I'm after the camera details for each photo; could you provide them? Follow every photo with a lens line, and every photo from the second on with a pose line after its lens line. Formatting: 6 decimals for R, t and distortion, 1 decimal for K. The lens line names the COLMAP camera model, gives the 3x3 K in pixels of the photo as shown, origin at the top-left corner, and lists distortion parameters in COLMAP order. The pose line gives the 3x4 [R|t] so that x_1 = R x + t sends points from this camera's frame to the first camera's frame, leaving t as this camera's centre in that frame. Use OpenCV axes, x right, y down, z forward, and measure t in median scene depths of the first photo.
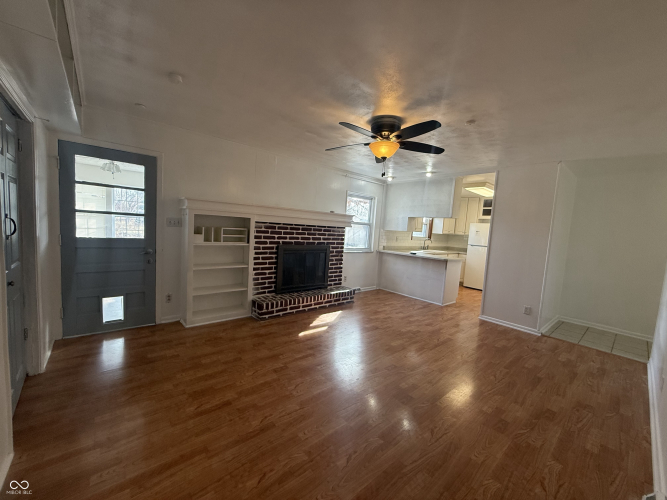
lens RADIAL K [[270.0, 0, 333.5], [0, 270.0, 250.0], [0, 0, 1]] dist [-0.003521, 0.000299]
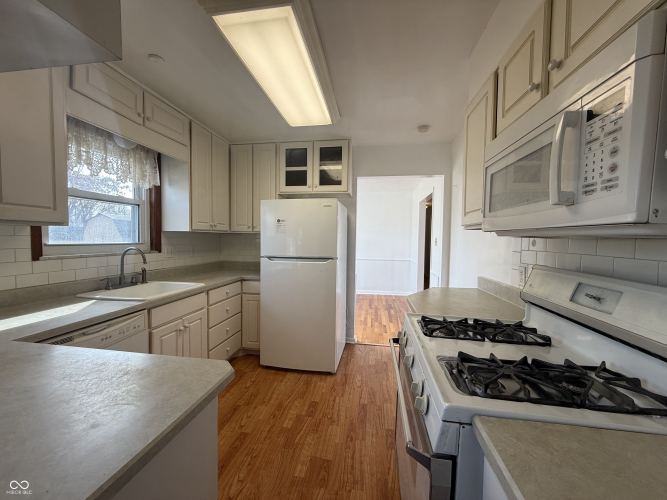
lens RADIAL K [[270.0, 0, 333.5], [0, 270.0, 250.0], [0, 0, 1]] dist [-0.003521, 0.000299]
pose [[0.764517, -0.079819, 0.639643, 0.499222], [0.090552, 0.995763, 0.016028, -0.037144], [-0.638212, 0.045667, 0.768505, 0.957817]]
